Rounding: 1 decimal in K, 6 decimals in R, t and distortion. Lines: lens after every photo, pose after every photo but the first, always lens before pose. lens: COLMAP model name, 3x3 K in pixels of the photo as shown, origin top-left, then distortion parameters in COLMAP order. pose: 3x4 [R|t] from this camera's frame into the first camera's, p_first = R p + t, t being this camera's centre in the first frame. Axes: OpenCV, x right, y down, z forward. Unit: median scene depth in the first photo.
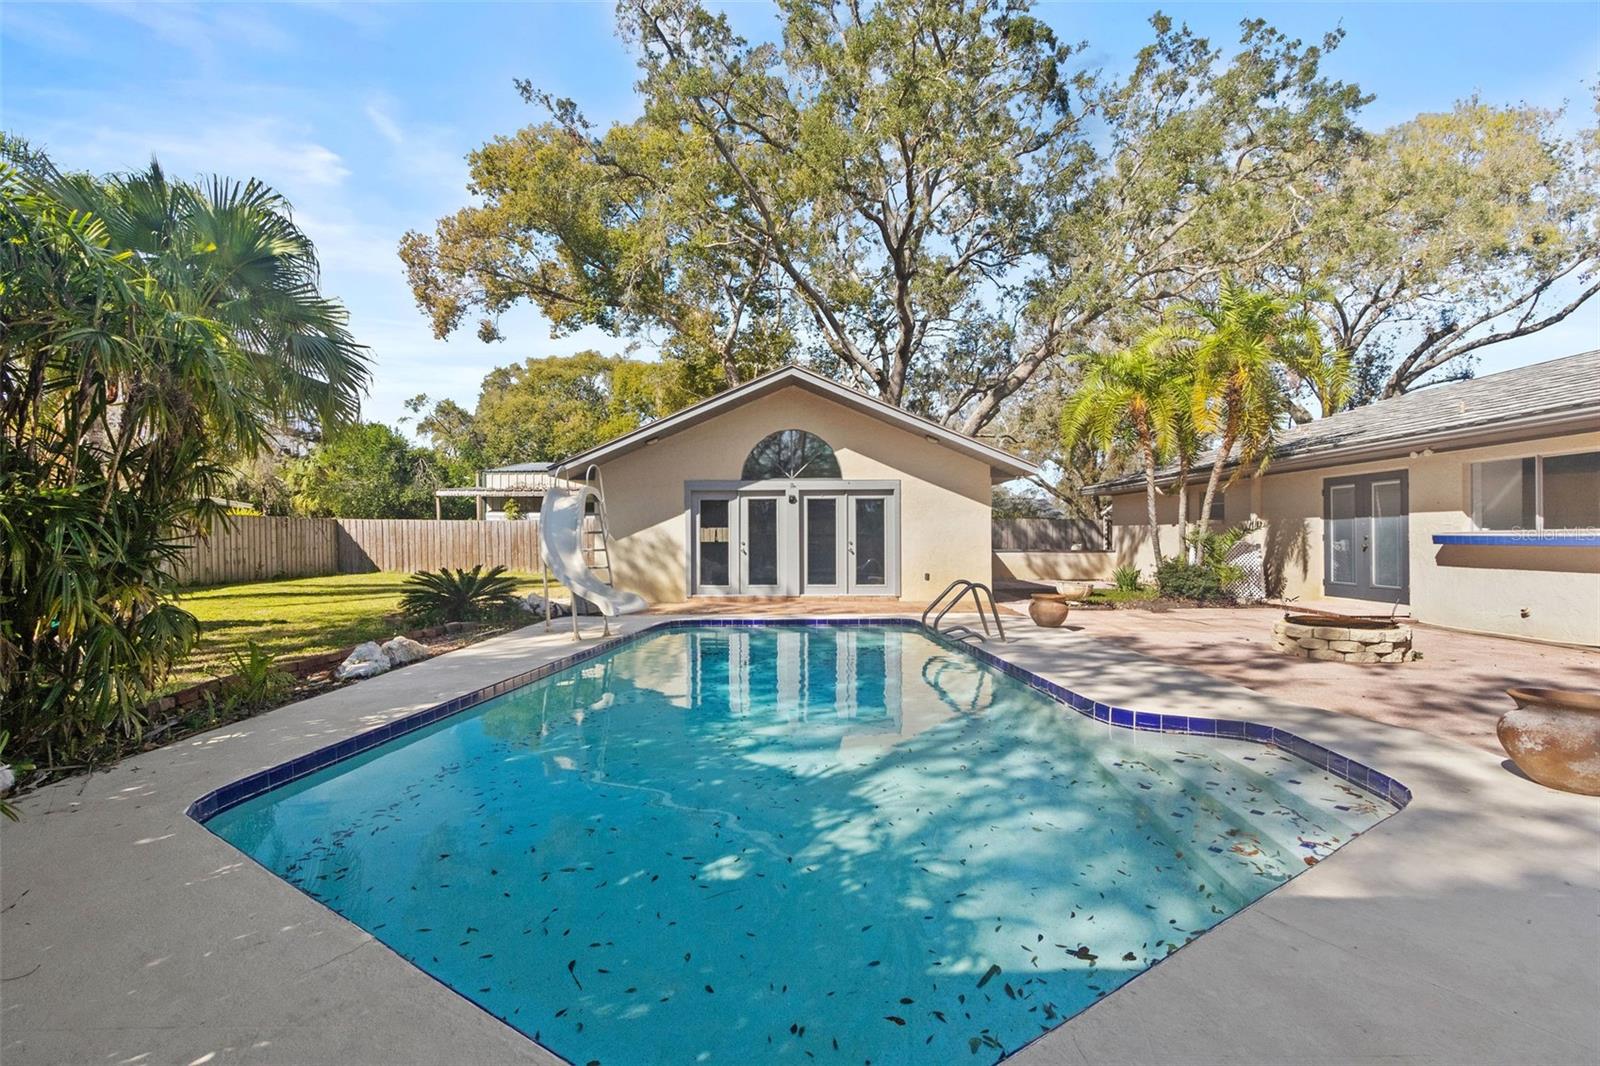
lens RADIAL K [[735.9, 0, 800.0], [0, 735.9, 533.0], [0, 0, 1]] dist [0.021351, -0.000002]
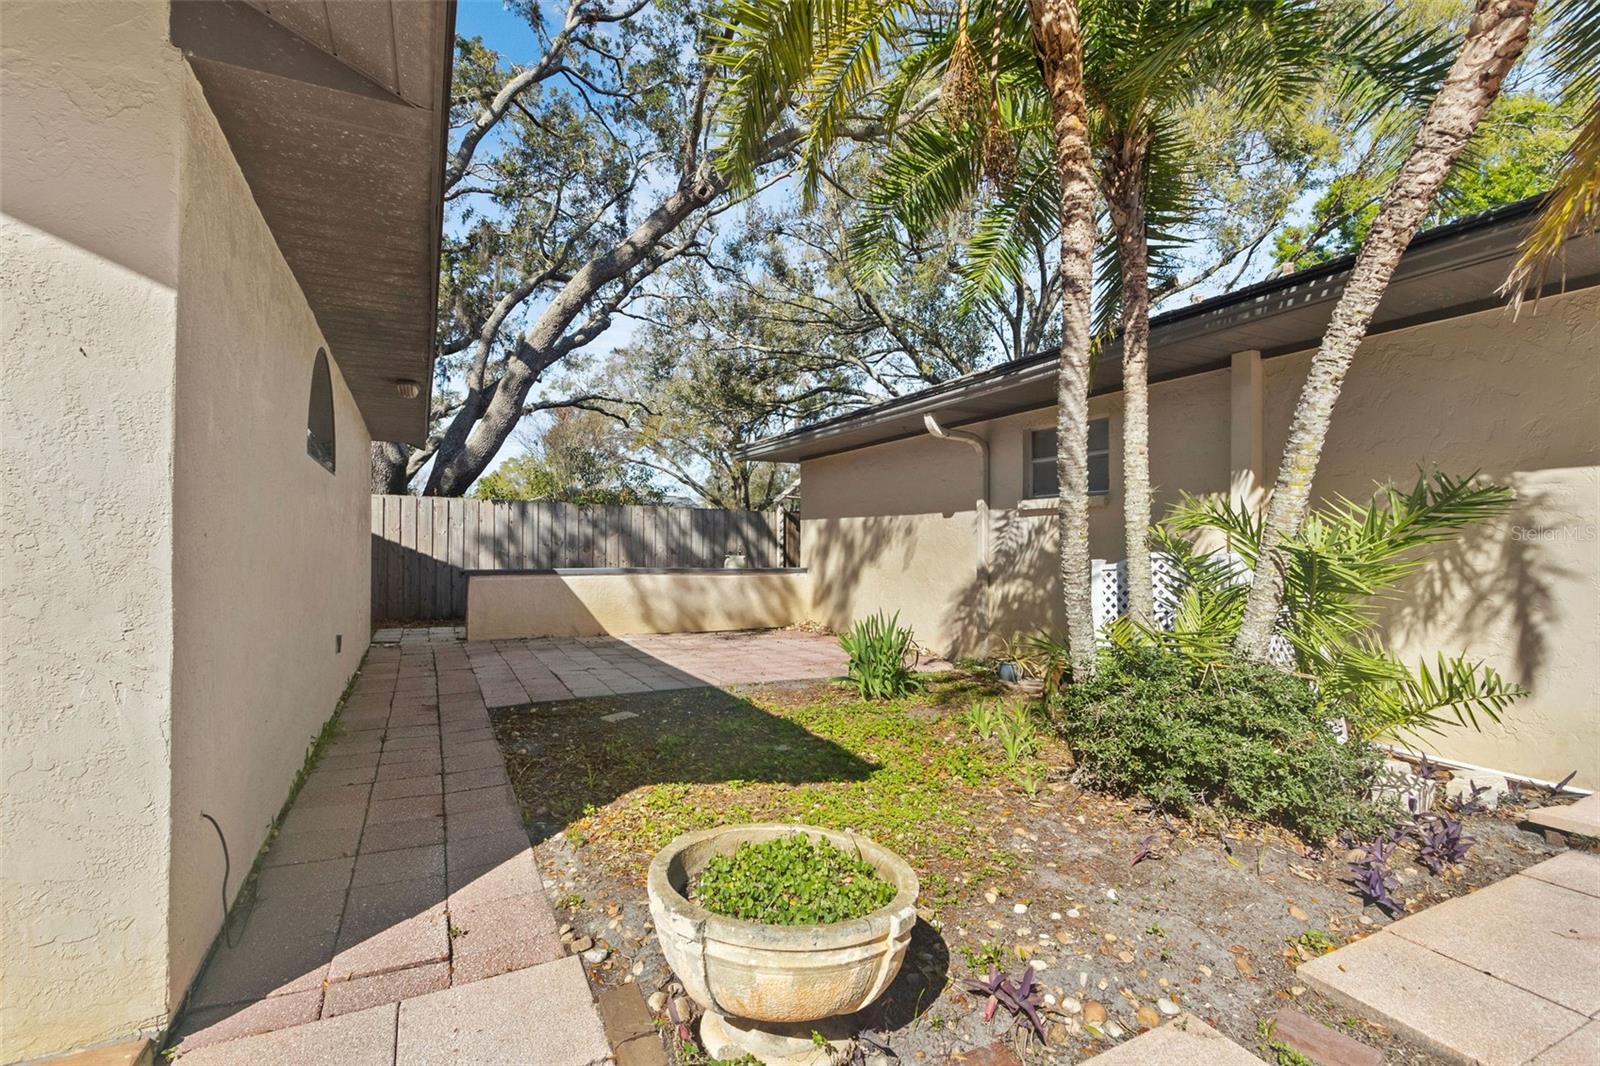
lens RADIAL K [[728.8, 0, 784.0], [0, 728.8, 530.3], [0, 0, 1]] dist [0.004297, 0.000434]
pose [[0.902946, 0.010247, 0.429632, 0.178775], [-0.002992, 0.999841, -0.017559, 0.003712], [-0.429744, 0.014569, 0.902833, 0.507442]]
